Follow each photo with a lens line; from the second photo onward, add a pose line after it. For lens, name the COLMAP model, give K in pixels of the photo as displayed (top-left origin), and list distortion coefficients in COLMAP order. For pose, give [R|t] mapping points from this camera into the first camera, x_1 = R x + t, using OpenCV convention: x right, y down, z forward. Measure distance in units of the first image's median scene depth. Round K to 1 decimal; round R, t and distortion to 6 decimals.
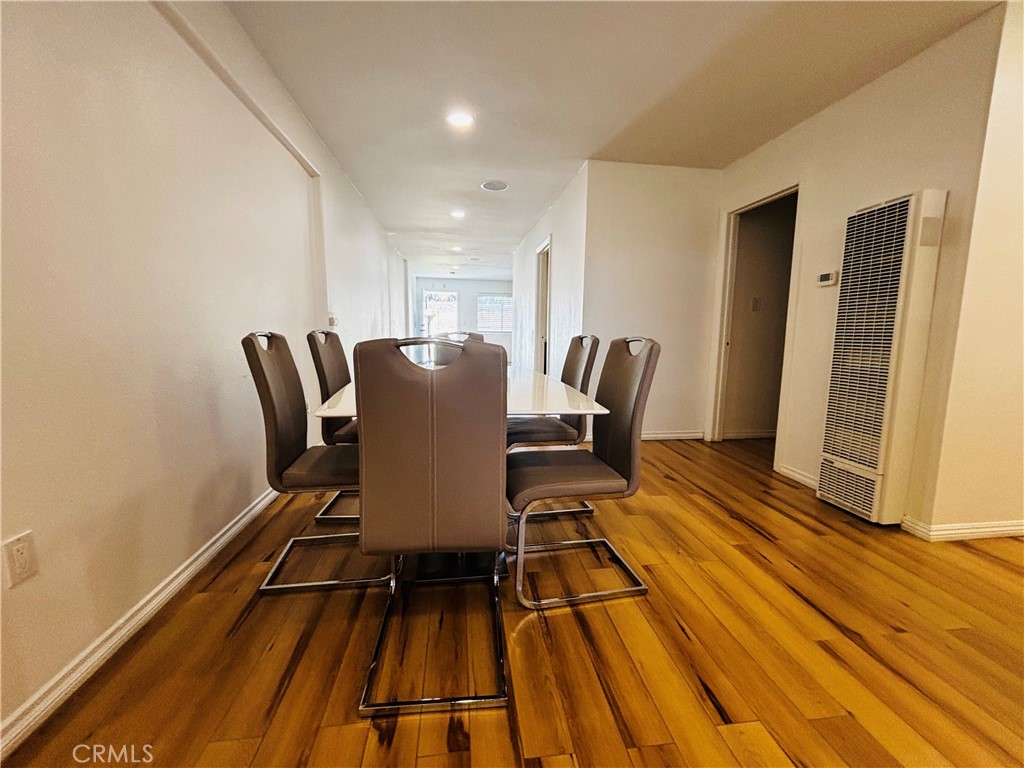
lens RADIAL K [[417.2, 0, 508.4], [0, 417.2, 381.4], [0, 0, 1]] dist [-0.013773, 0.008579]
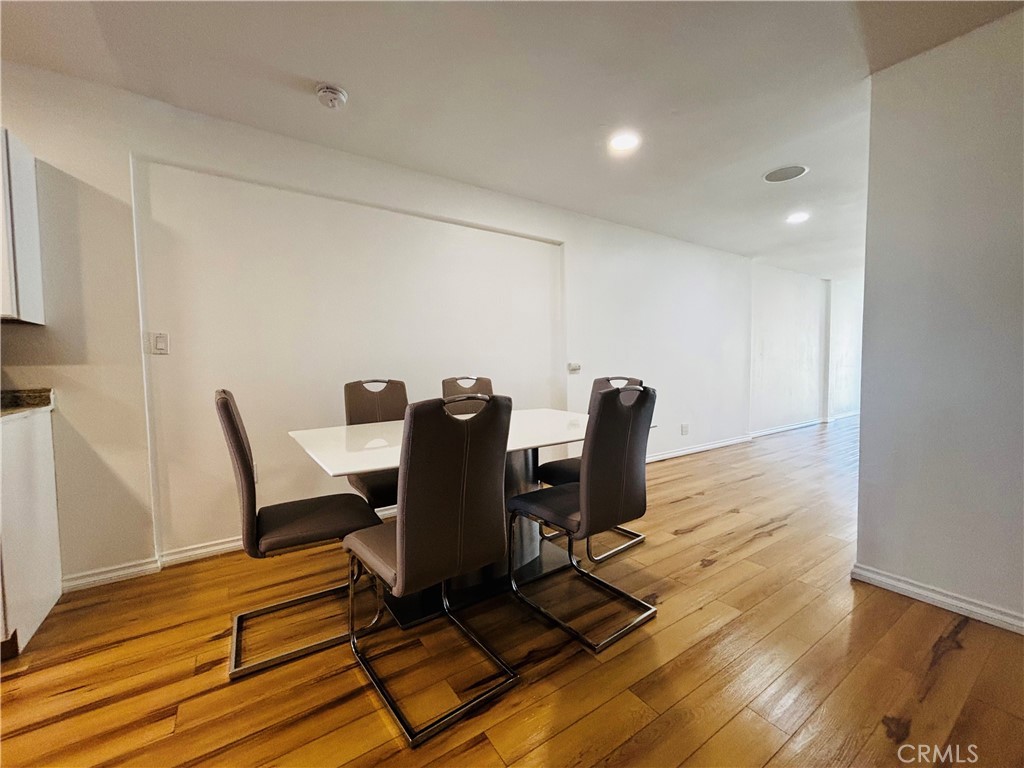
lens RADIAL K [[417.2, 0, 508.4], [0, 417.2, 381.4], [0, 0, 1]] dist [-0.013773, 0.008579]
pose [[0.462348, 0.033684, -0.886058, 1.050921], [-0.110921, 0.993626, -0.020105, -0.117531], [0.879733, 0.107578, 0.463137, 0.779072]]
